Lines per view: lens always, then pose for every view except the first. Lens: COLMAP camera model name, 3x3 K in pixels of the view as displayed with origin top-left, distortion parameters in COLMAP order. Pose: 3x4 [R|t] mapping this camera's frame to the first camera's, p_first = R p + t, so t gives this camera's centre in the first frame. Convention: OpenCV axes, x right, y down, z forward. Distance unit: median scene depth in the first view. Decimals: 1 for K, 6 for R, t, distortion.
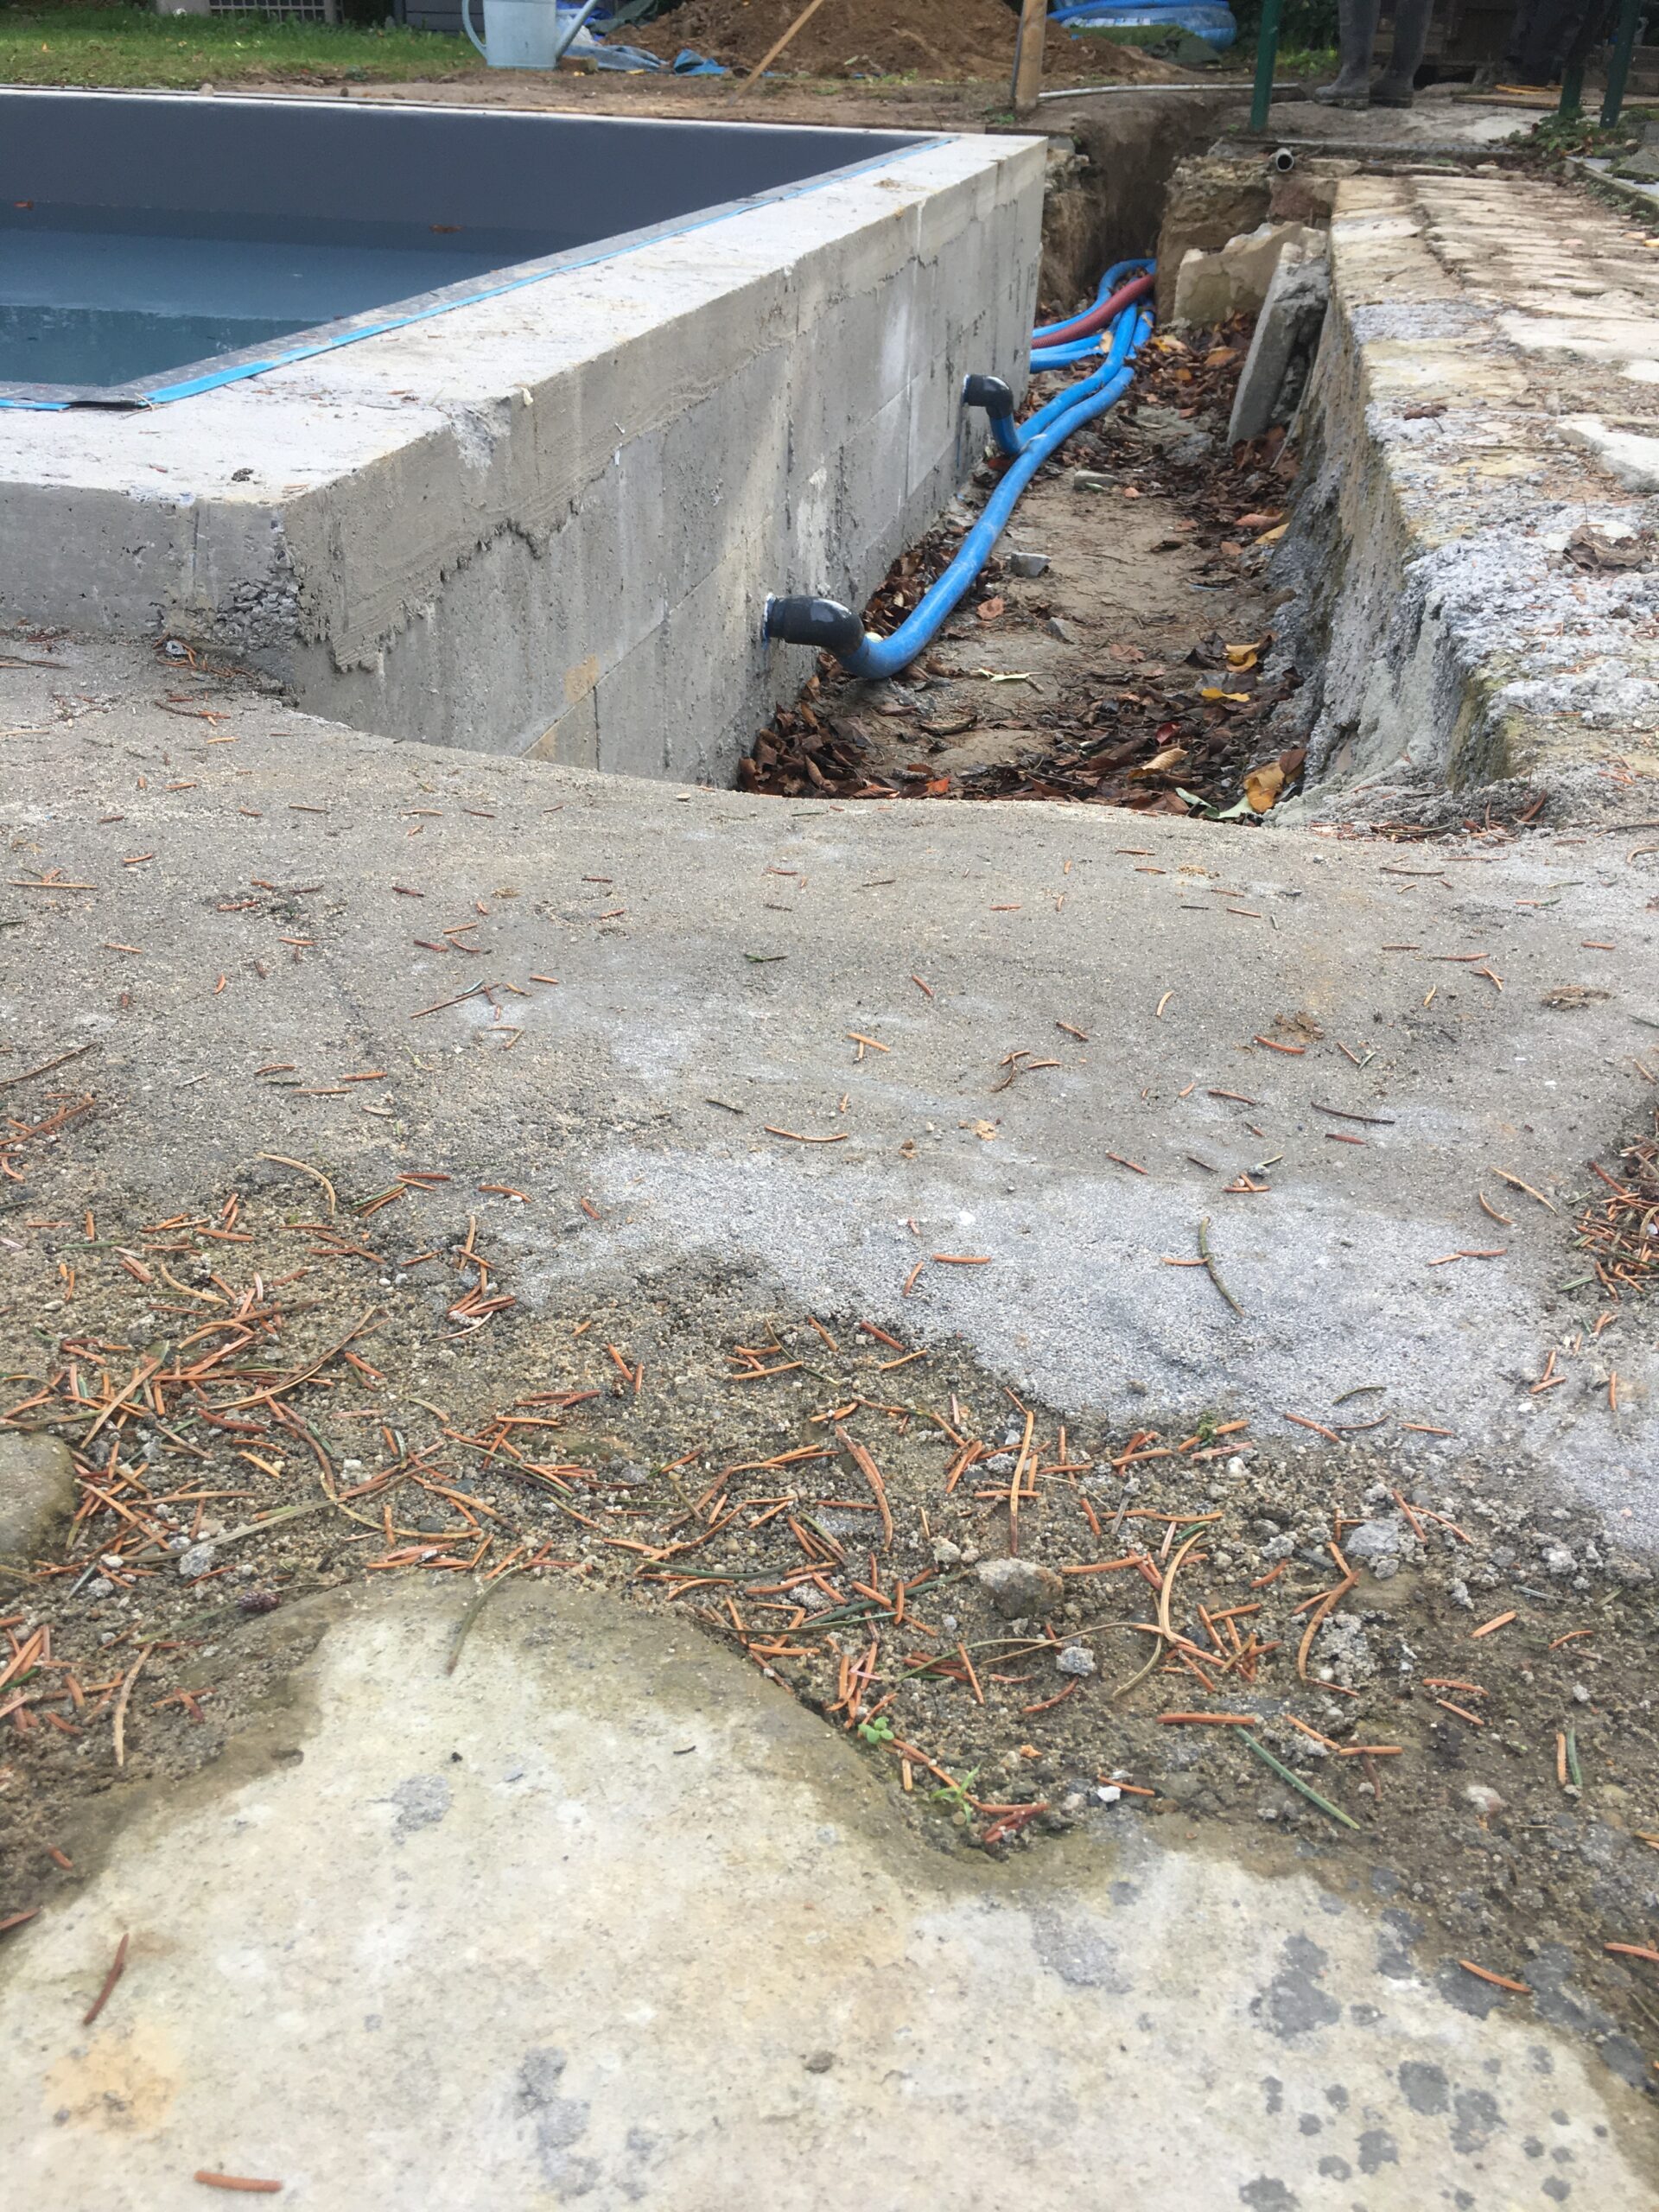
lens RADIAL K [[1890.2, 0, 826.6], [0, 1890.2, 1102.5], [0, 0, 1]] dist [0.021469, -0.017790]
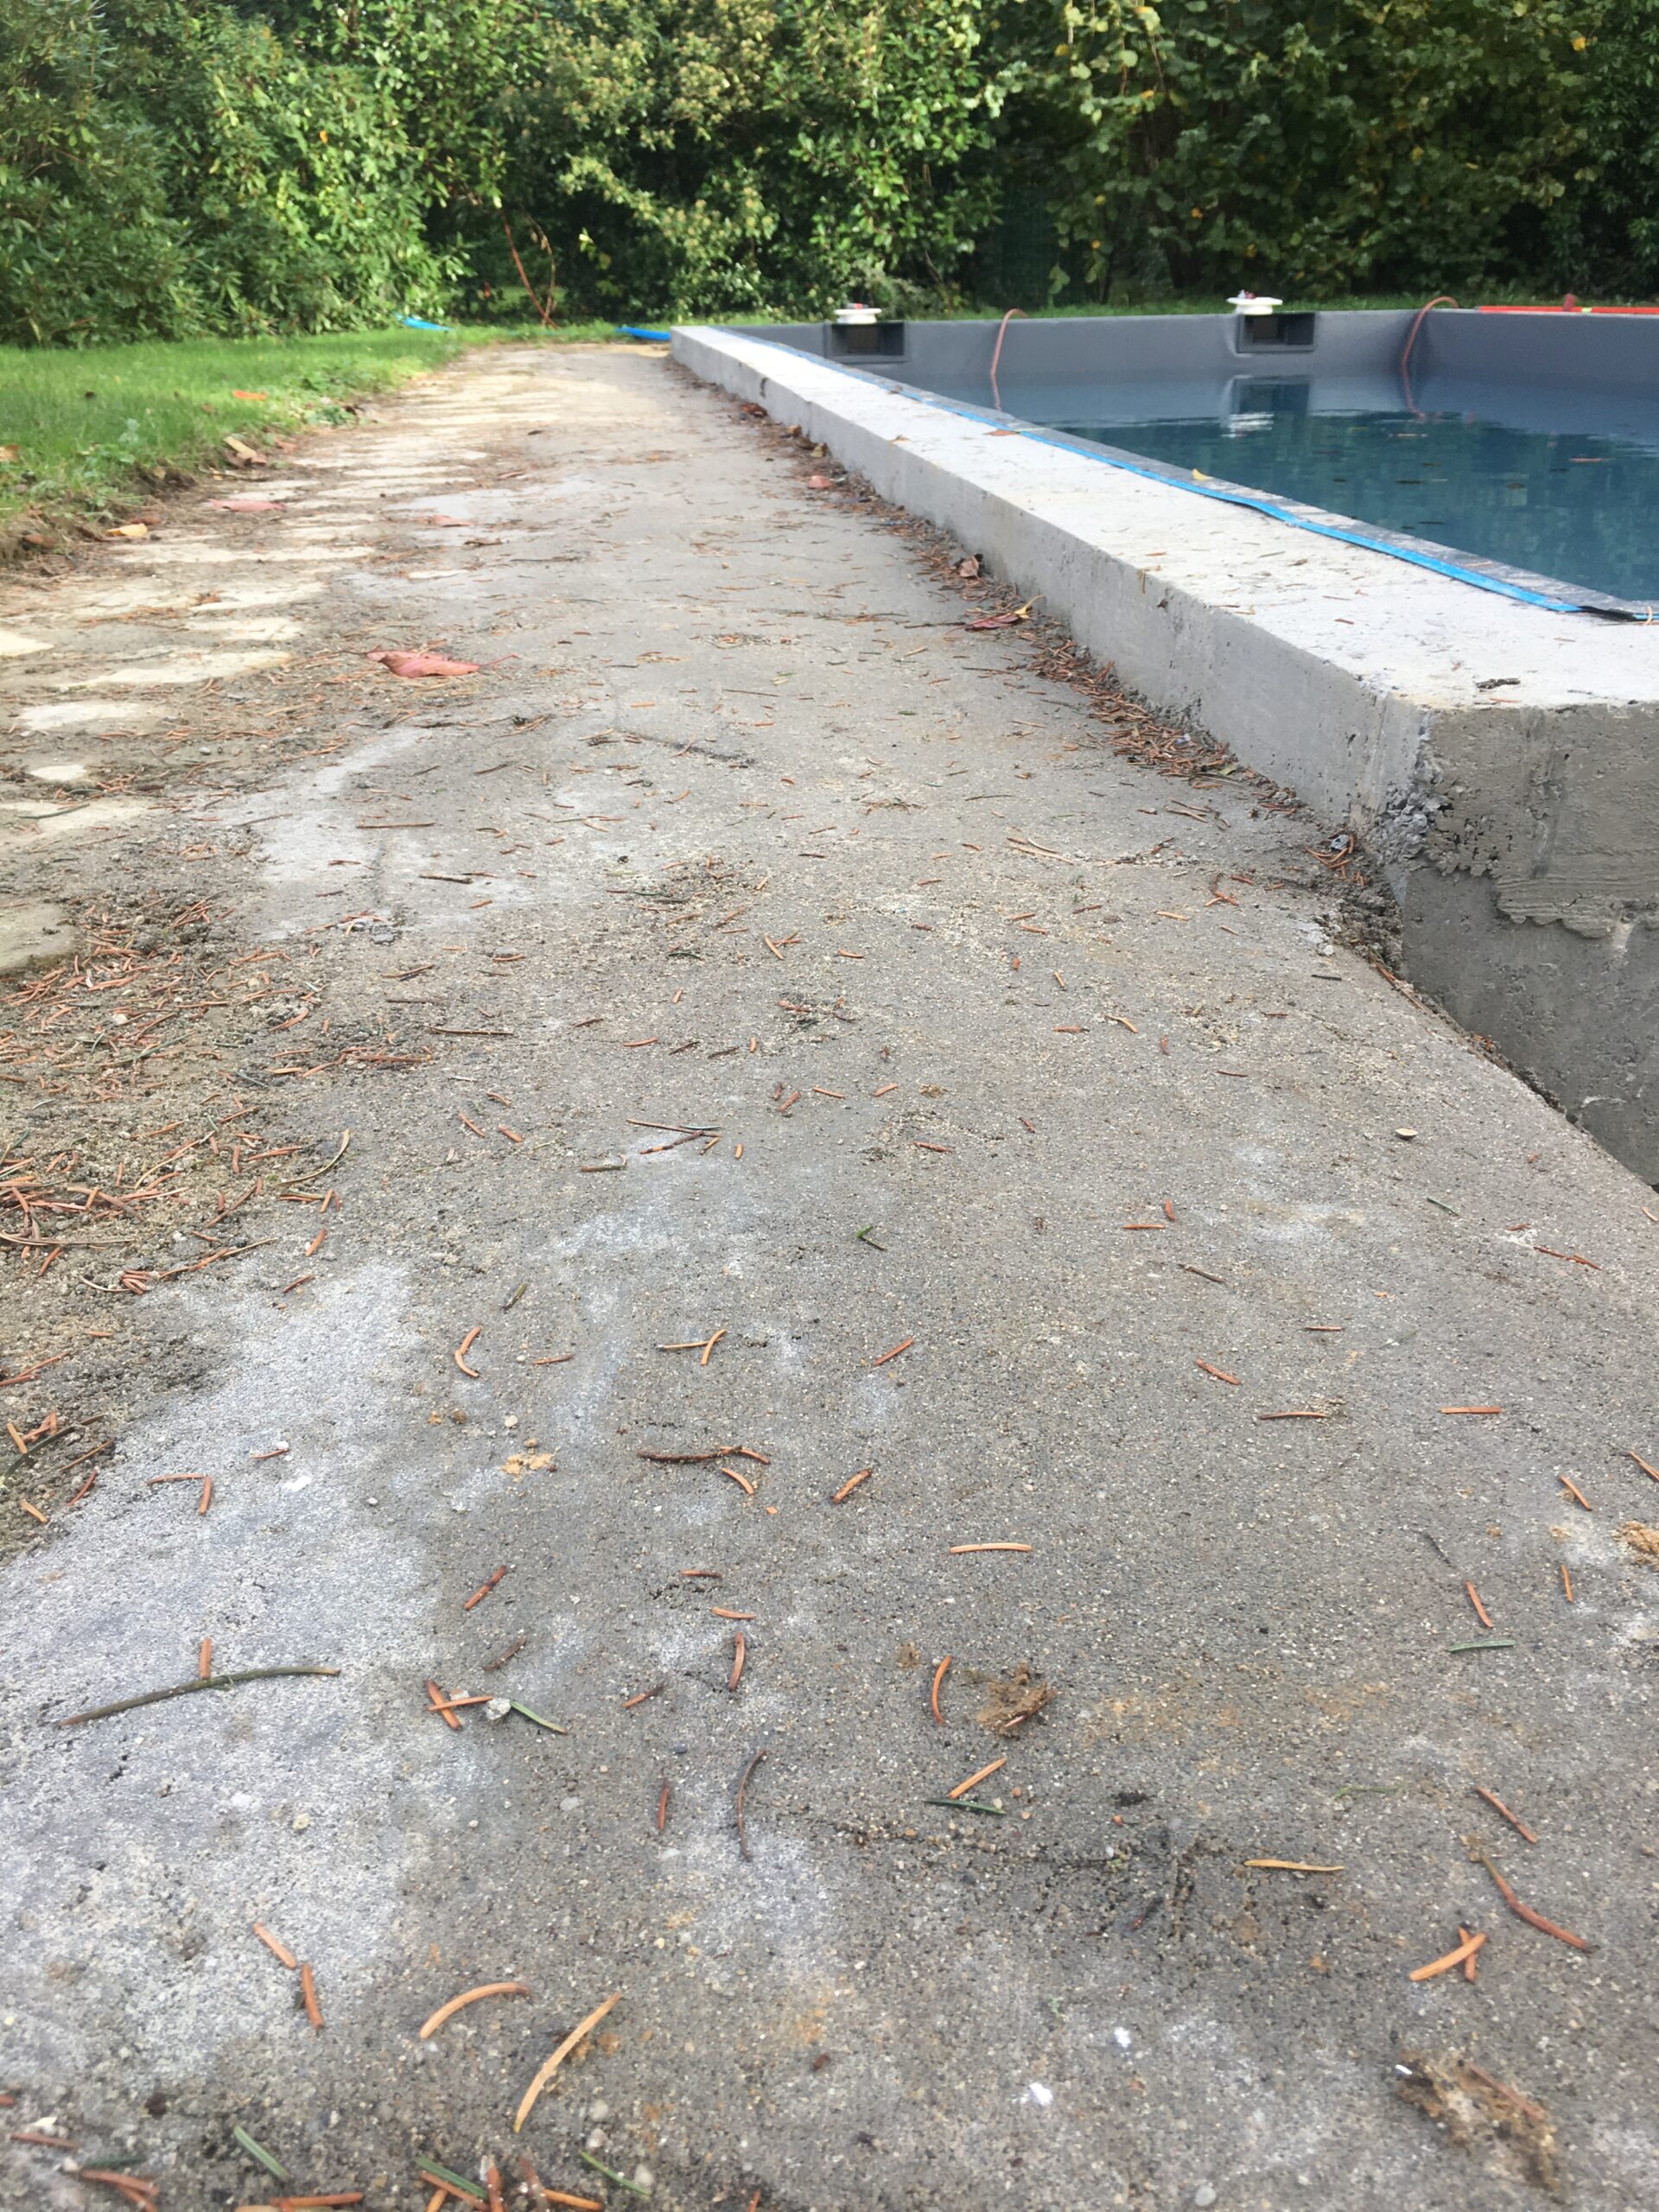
lens RADIAL K [[1890.2, 0, 831.0], [0, 1890.2, 1108.8], [0, 0, 1]] dist [0.021469, -0.017790]
pose [[0.318554, 0.340968, -0.884457, 0.459630], [-0.444452, 0.877869, 0.178350, -0.185604], [0.837249, 0.336284, 0.431192, 0.449511]]
